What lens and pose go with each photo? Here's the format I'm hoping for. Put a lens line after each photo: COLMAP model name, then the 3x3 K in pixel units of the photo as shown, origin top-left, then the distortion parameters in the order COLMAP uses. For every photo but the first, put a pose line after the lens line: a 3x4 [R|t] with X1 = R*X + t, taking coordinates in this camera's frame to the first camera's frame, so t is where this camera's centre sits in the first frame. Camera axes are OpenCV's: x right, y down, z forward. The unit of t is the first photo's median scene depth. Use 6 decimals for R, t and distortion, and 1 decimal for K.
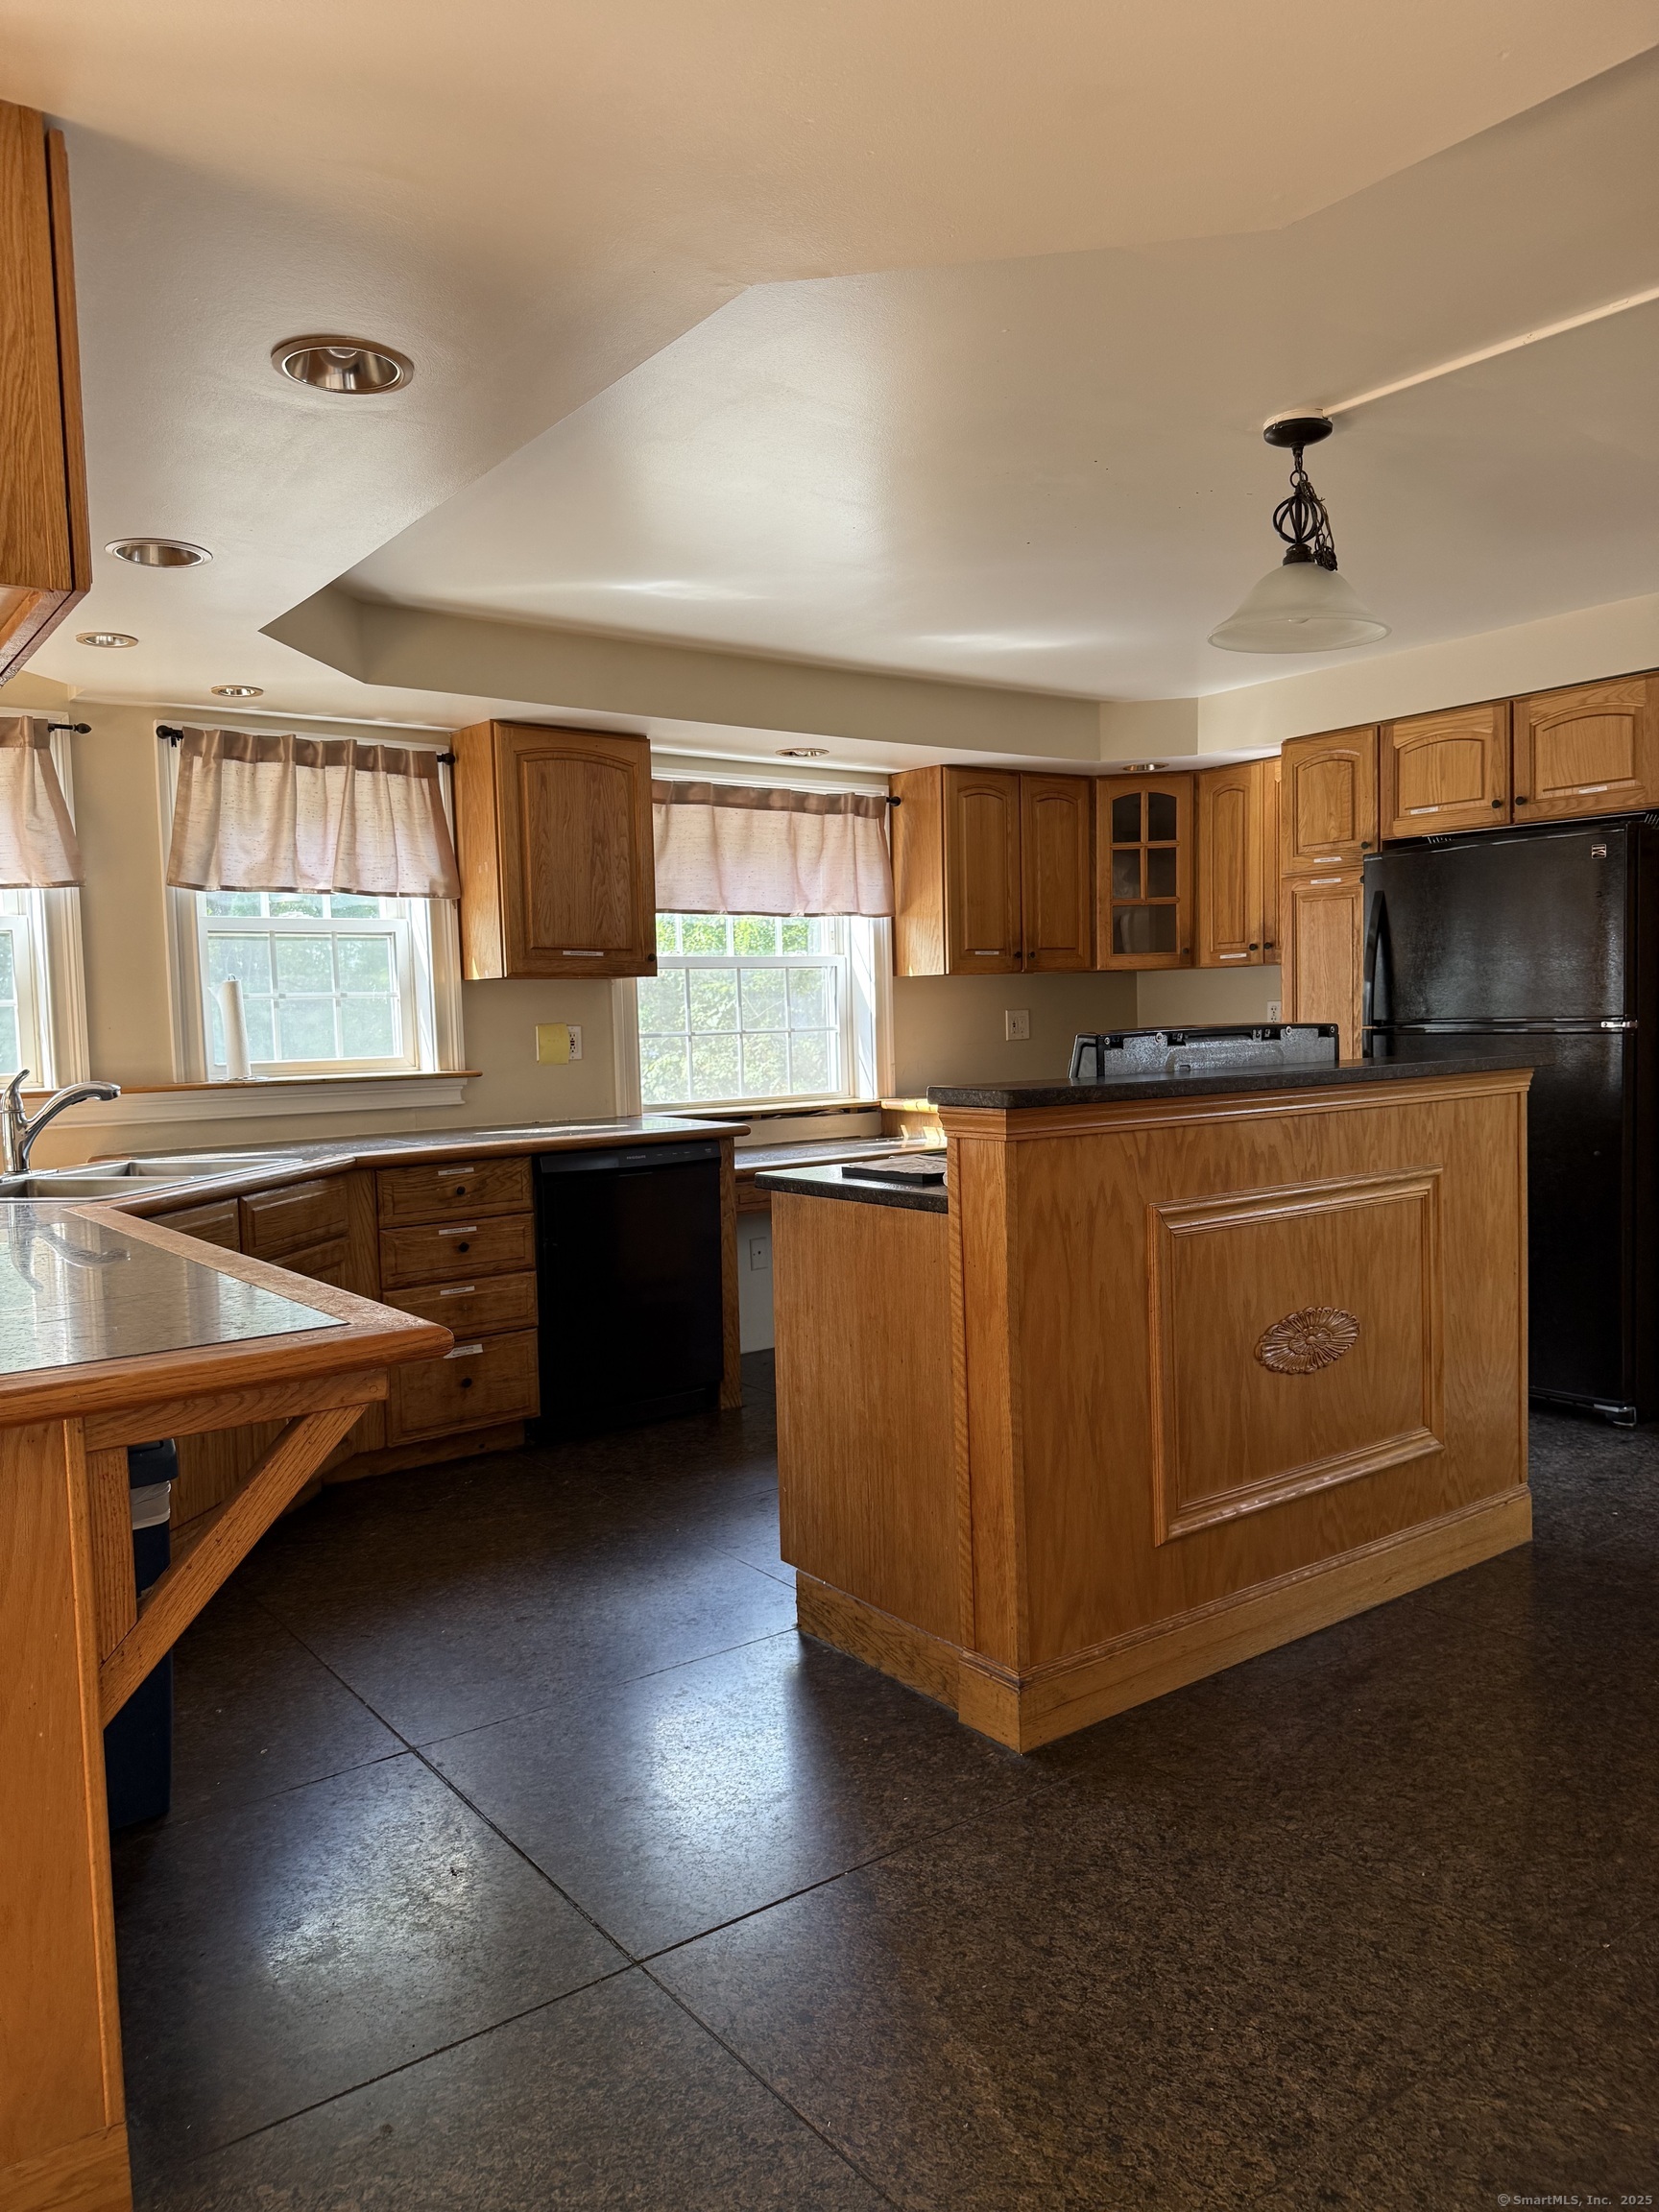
lens RADIAL K [[1564.7, 0, 830.9], [0, 1564.7, 1109.3], [0, 0, 1]] dist [0.119695, -0.184007]
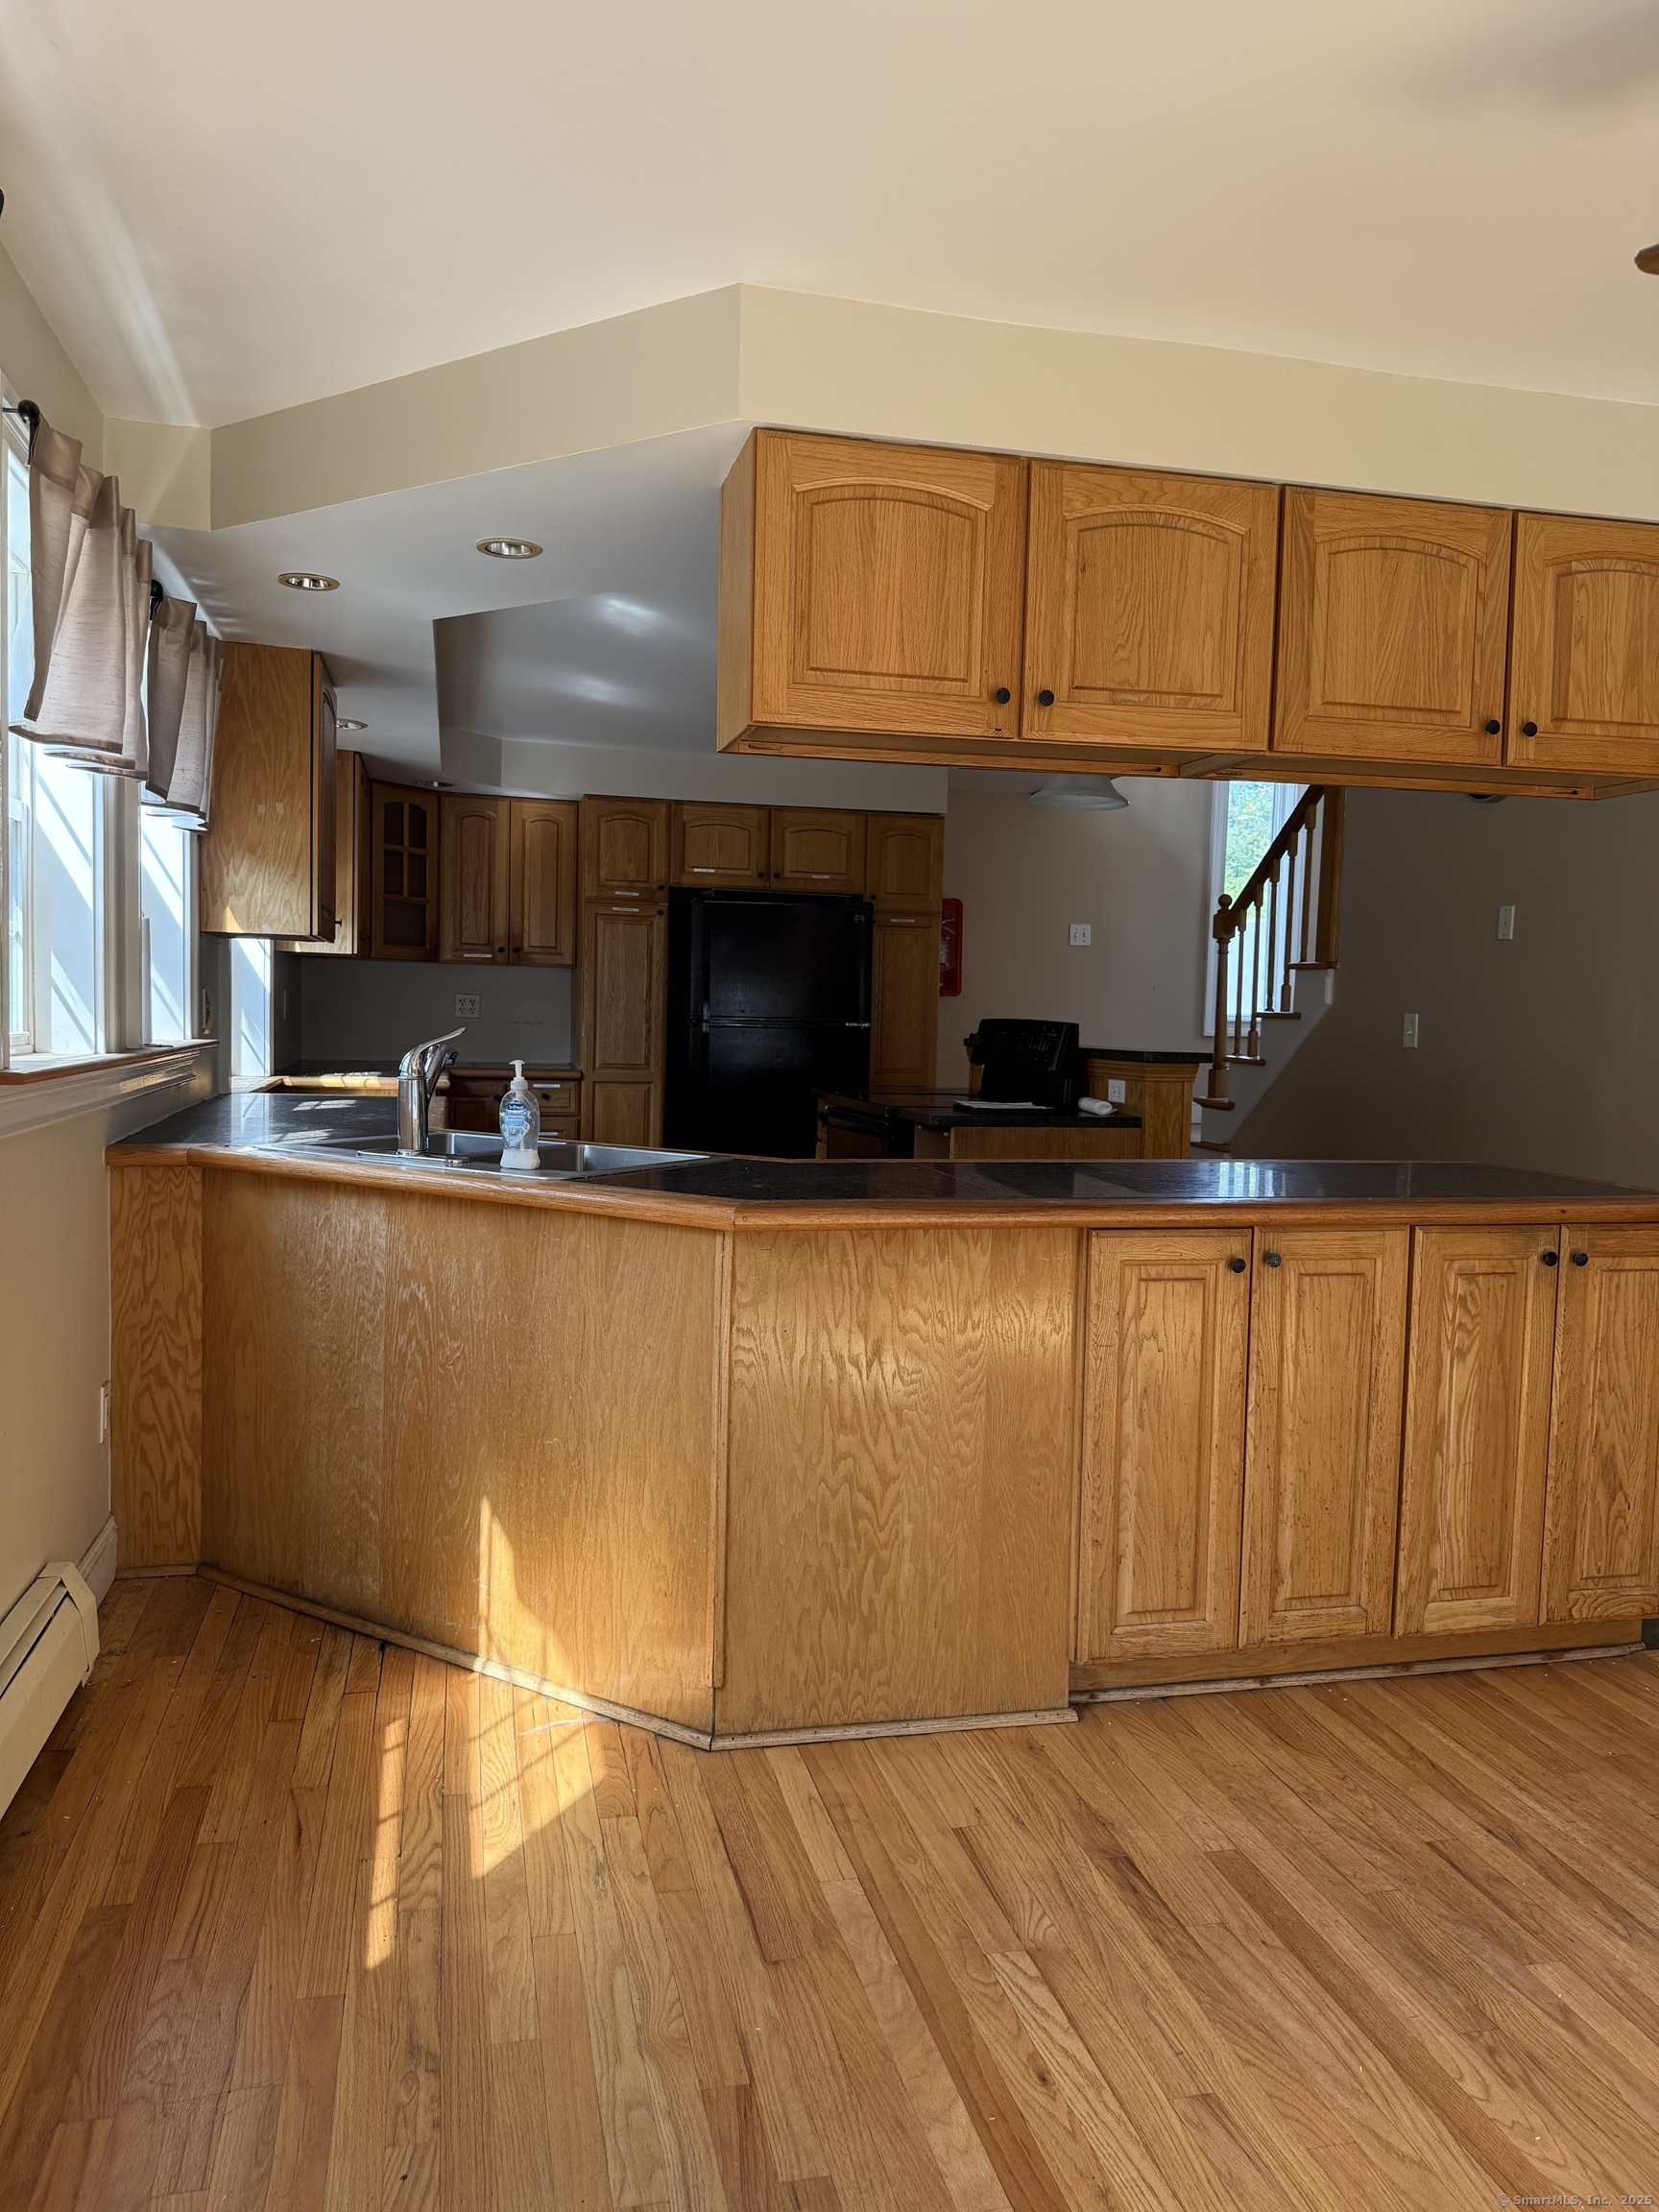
lens RADIAL K [[1573.2, 0, 822.3], [0, 1573.2, 1099.5], [0, 0, 1]] dist [0.280897, -0.184726]
pose [[0.413081, -0.011446, 0.910622, -0.868578], [0.022077, 0.999753, 0.002552, 0.016880], [-0.910427, 0.019050, 0.413232, 0.311462]]
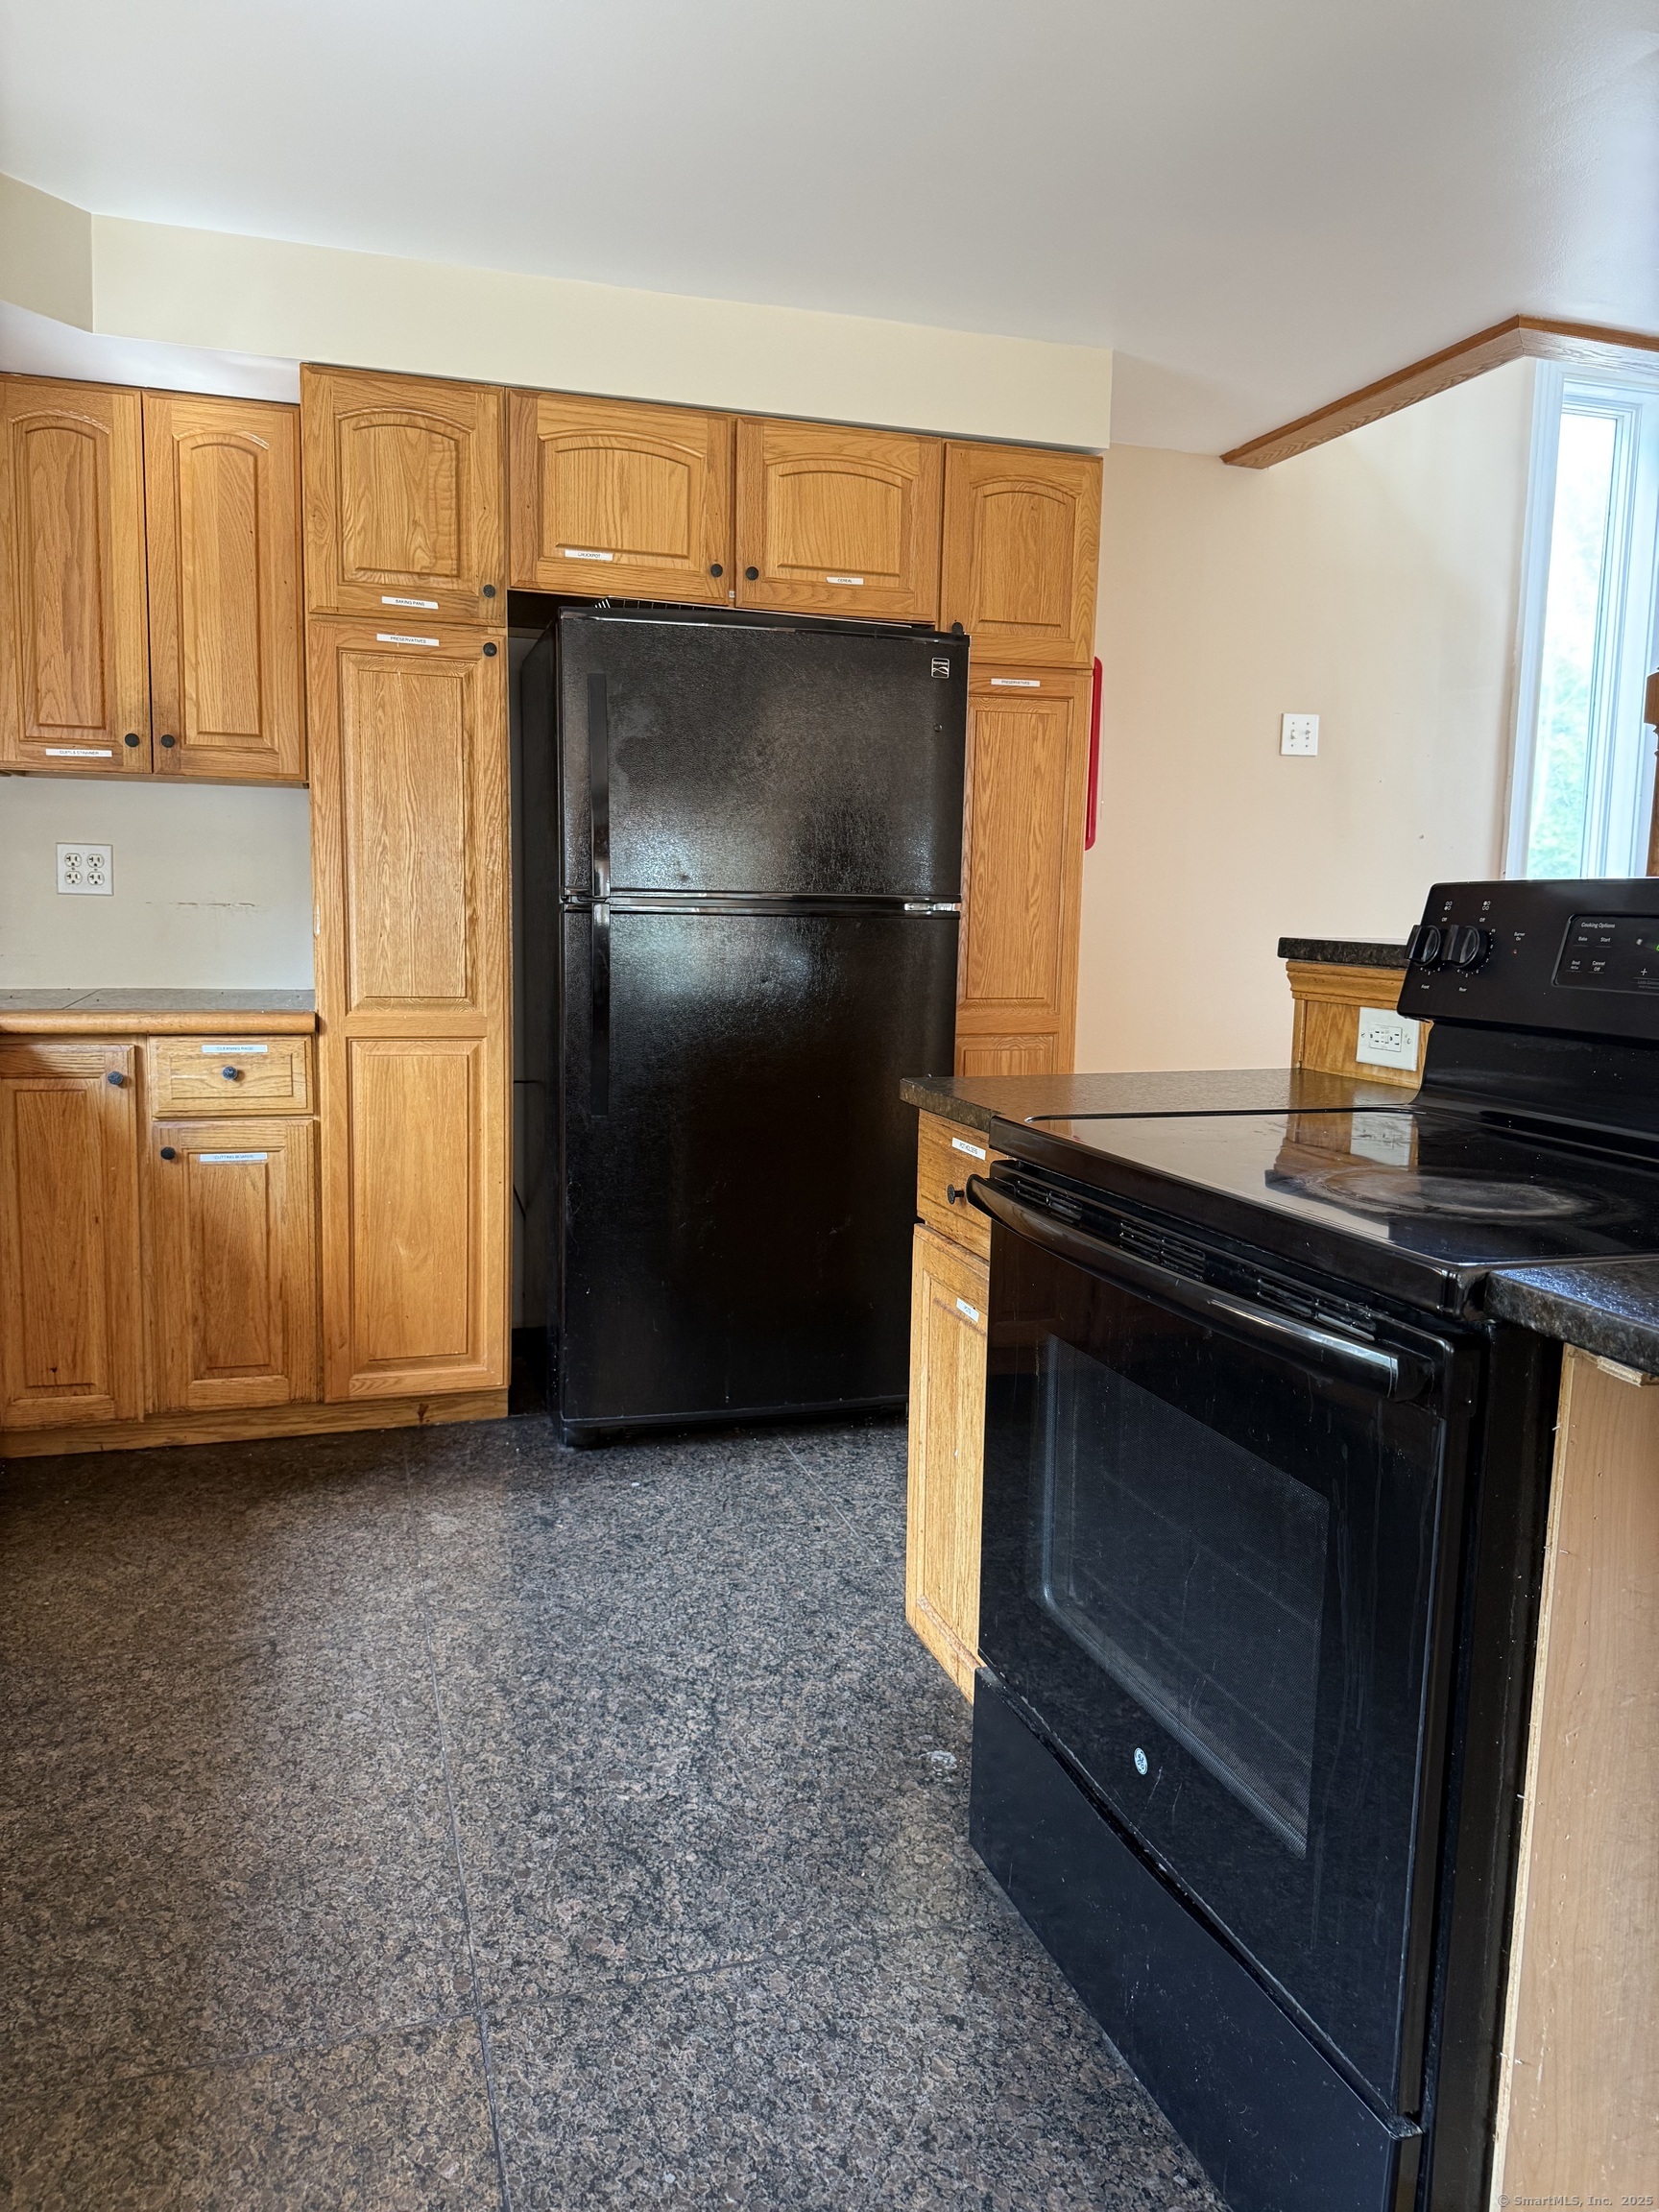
lens RADIAL K [[1564.7, 0, 830.9], [0, 1564.7, 1109.3], [0, 0, 1]] dist [0.119695, -0.184007]
pose [[0.337812, -0.090585, 0.936845, -0.202297], [0.029716, 0.995888, 0.085579, -0.018968], [-0.940744, -0.001070, 0.339115, 0.681878]]
